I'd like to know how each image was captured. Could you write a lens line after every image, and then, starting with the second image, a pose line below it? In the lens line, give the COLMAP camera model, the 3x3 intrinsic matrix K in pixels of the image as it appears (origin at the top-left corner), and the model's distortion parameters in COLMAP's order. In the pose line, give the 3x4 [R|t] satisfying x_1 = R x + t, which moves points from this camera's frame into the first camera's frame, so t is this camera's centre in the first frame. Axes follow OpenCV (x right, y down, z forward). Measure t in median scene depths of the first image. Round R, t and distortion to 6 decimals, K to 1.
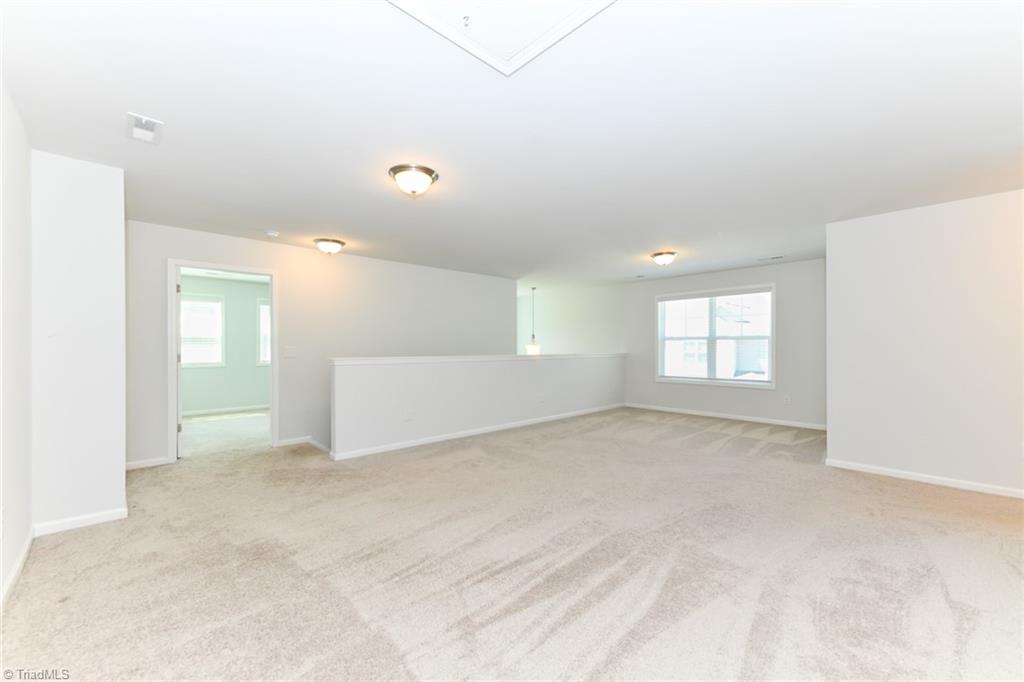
lens RADIAL K [[407.1, 0, 512.0], [0, 407.1, 341.0], [0, 0, 1]] dist [0.021173, -0.000148]
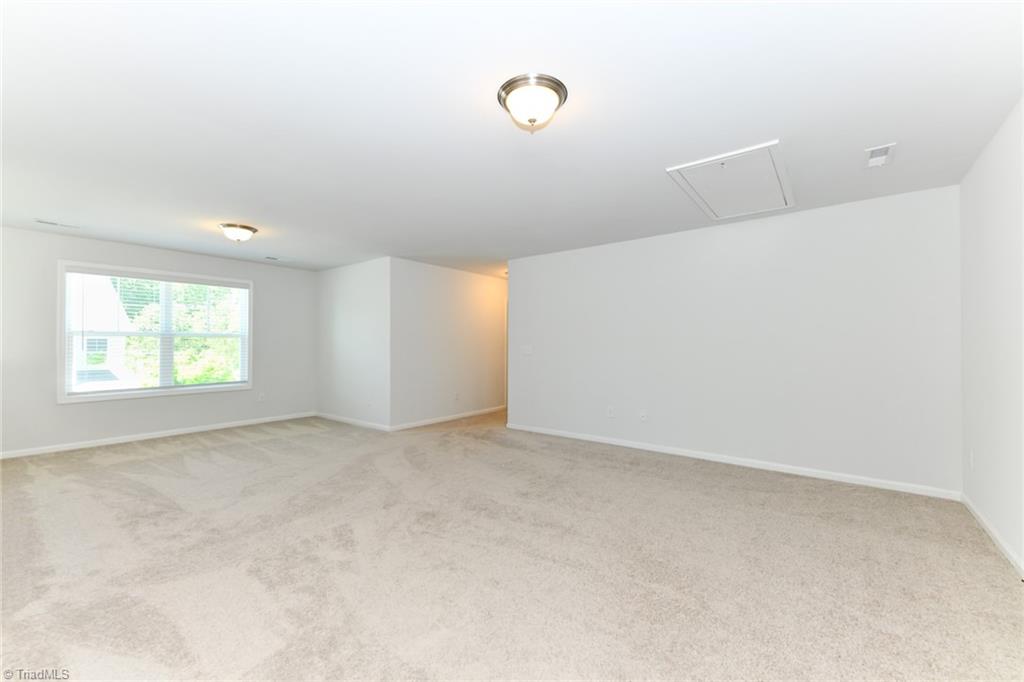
lens RADIAL K [[407.1, 0, 512.0], [0, 407.1, 341.0], [0, 0, 1]] dist [0.021173, -0.000148]
pose [[-0.144721, 0.004601, 0.989462, -0.424545], [-0.013664, 0.999885, -0.006648, 0.001431], [-0.989378, -0.014483, -0.144642, 0.513375]]
